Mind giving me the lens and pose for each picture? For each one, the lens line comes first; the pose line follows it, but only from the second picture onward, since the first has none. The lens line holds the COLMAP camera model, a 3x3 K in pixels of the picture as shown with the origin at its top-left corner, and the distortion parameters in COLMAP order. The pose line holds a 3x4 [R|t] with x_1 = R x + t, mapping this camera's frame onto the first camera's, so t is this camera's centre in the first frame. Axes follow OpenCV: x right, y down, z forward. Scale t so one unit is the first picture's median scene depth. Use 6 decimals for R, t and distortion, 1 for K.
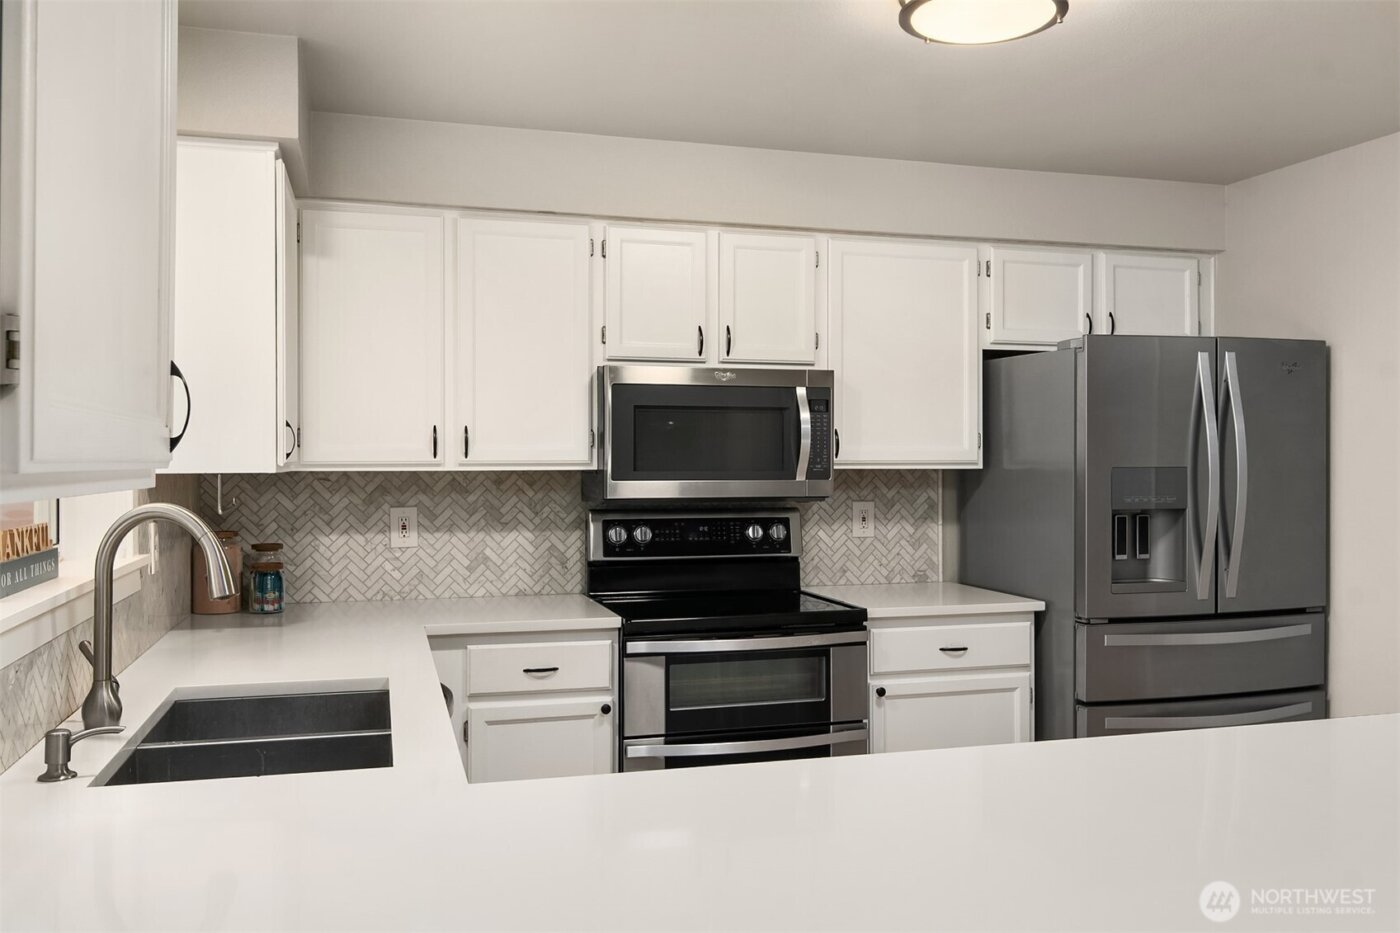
lens RADIAL K [[1158.9, 0, 704.0], [0, 1158.9, 453.7], [0, 0, 1]] dist [-0.005546, 0.013841]
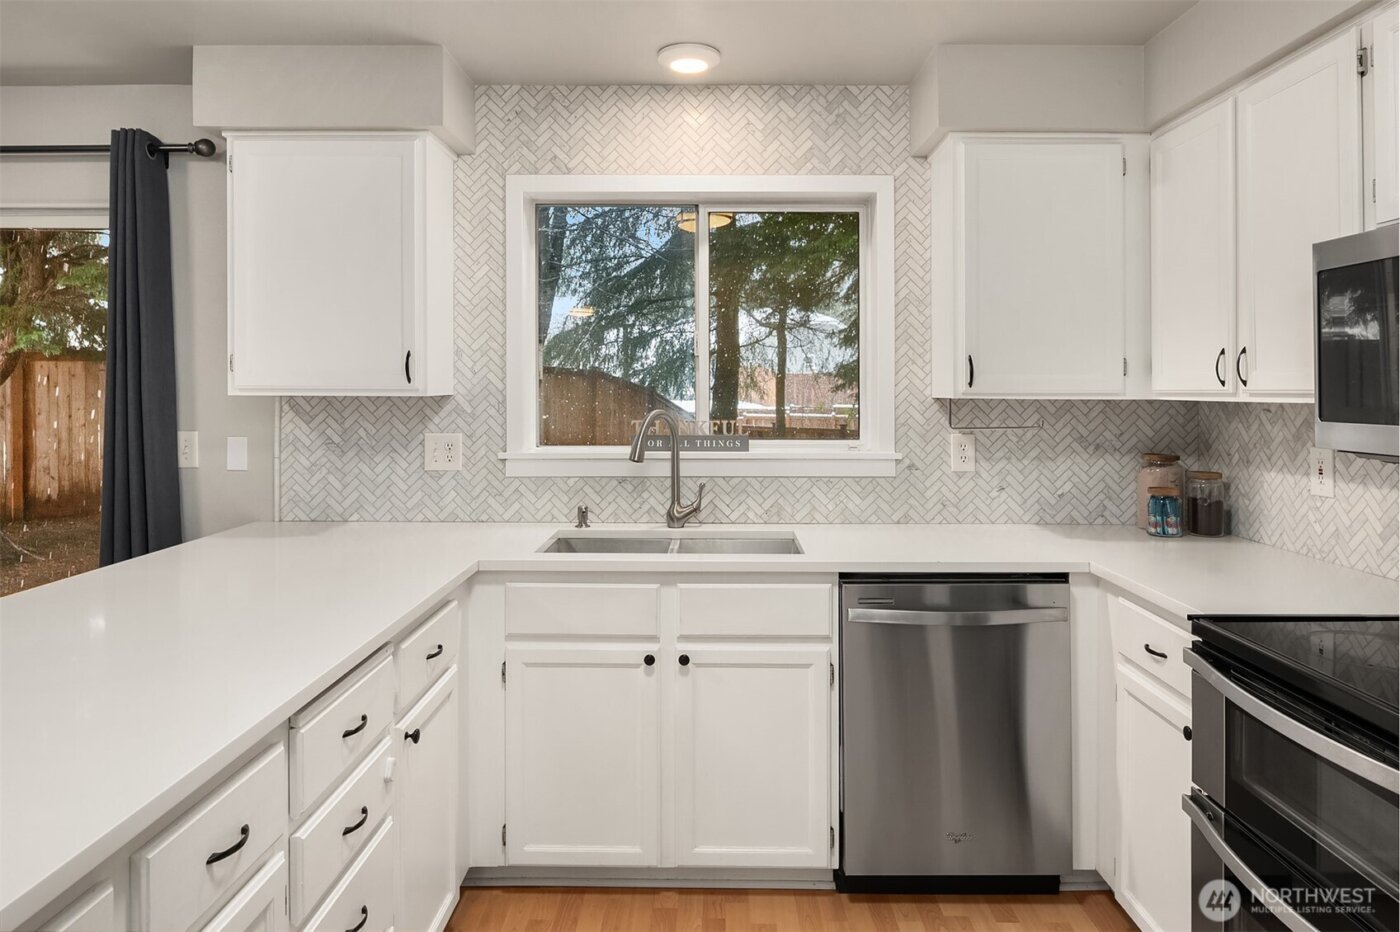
lens RADIAL K [[910.0, 0, 716.9], [0, 910.0, 378.9], [0, 0, 1]] dist [-0.002040, -0.001179]
pose [[-0.280439, -0.009826, -0.959822, 0.479318], [0.005106, 0.999918, -0.011728, 0.003558], [0.959858, -0.008189, -0.280366, 0.775652]]
